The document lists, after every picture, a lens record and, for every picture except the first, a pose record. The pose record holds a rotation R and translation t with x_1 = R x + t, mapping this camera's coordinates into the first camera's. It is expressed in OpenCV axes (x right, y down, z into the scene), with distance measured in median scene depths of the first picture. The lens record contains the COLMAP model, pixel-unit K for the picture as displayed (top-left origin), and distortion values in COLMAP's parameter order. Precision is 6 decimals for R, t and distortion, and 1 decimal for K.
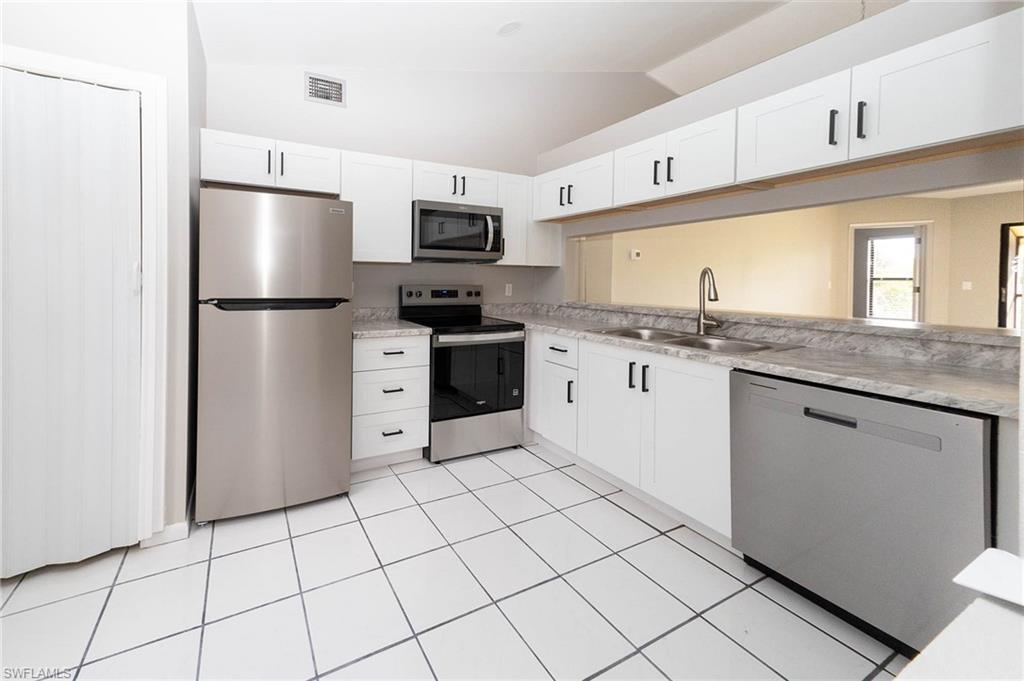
lens RADIAL K [[379.6, 0, 511.4], [0, 379.6, 290.2], [0, 0, 1]] dist [0.010755, 0.000045]
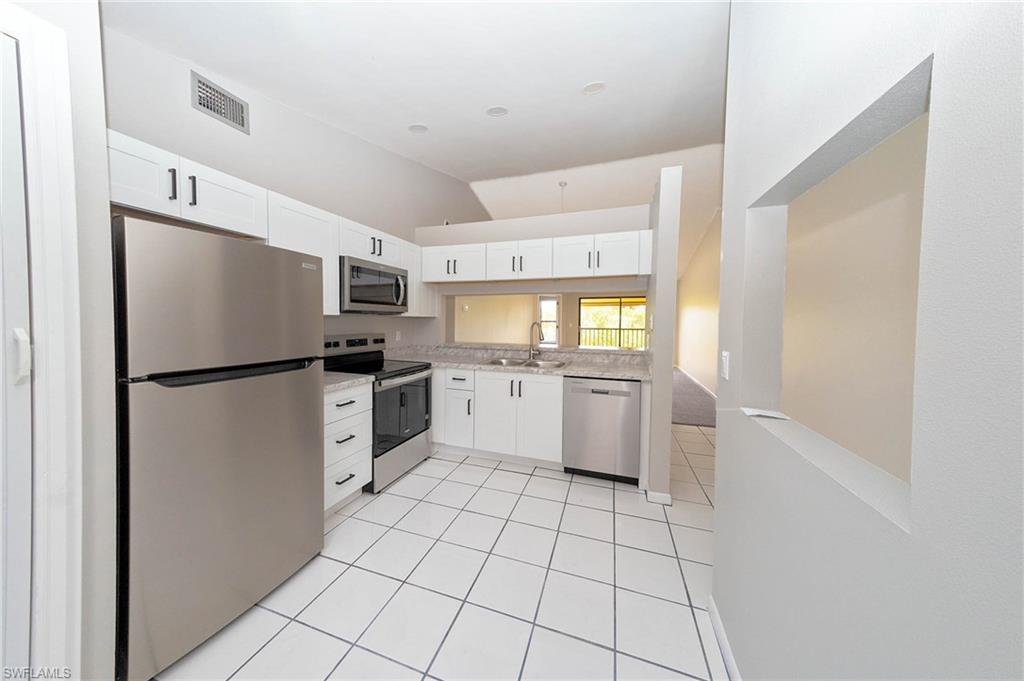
lens RADIAL K [[298.8, 0, 514.2], [0, 298.8, 328.4], [0, 0, 1]] dist [0.000502, 0.000020]
pose [[0.698743, -0.016367, 0.715185, -0.510573], [0.000374, 0.999746, 0.022513, -0.054590], [-0.715373, -0.015464, 0.698572, 0.085986]]
